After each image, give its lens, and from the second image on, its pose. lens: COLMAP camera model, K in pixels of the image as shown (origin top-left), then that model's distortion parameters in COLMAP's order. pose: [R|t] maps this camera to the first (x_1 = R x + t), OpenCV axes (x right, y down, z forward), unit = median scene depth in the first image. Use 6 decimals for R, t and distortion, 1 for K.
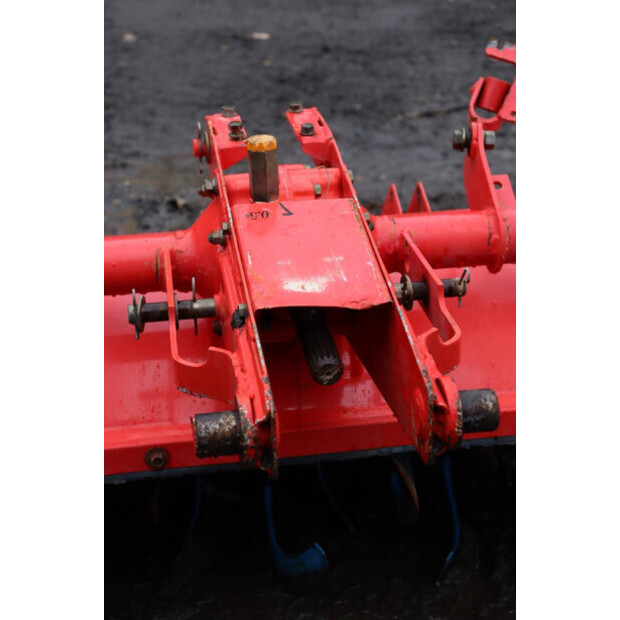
lens RADIAL K [[1181.4, 0, 311.1], [0, 1181.4, 309.3], [0, 0, 1]] dist [0.276402, 0.000000]
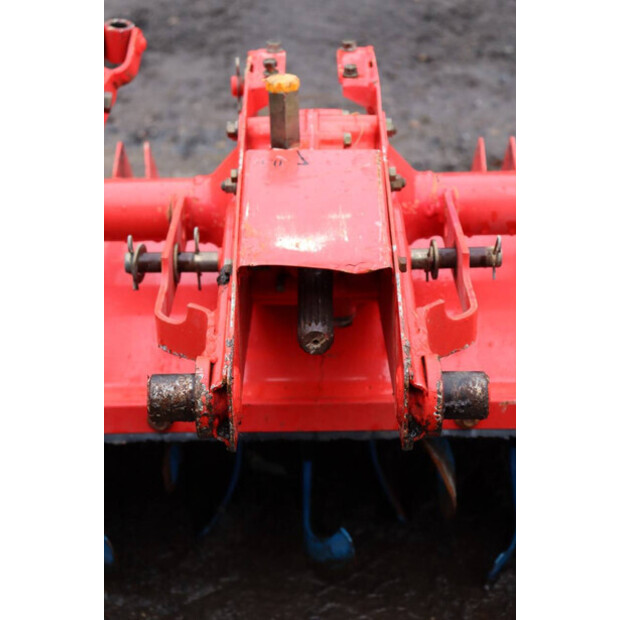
lens RADIAL K [[1294.7, 0, 308.3], [0, 1294.7, 309.2], [0, 0, 1]] dist [0.345564, 0.000000]
pose [[0.987324, 0.070794, -0.142053, 0.133100], [-0.066653, 0.997207, 0.033710, -0.003470], [0.144042, -0.023814, 0.989285, 0.014893]]
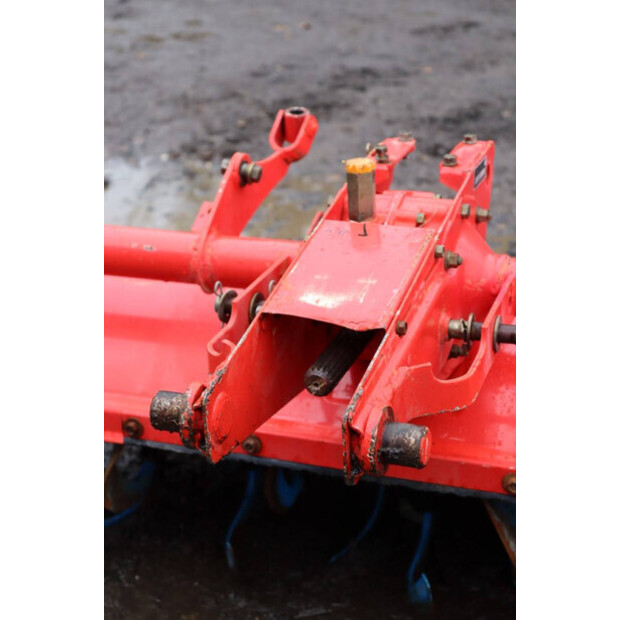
lens RADIAL K [[1251.1, 0, 309.5], [0, 1251.1, 310.0], [0, 0, 1]] dist [0.322501, 0.000000]
pose [[0.870070, 0.168517, -0.463228, 0.460965], [-0.180934, 0.983333, 0.017880, -0.026933], [0.458520, 0.068257, 0.886059, 0.005402]]
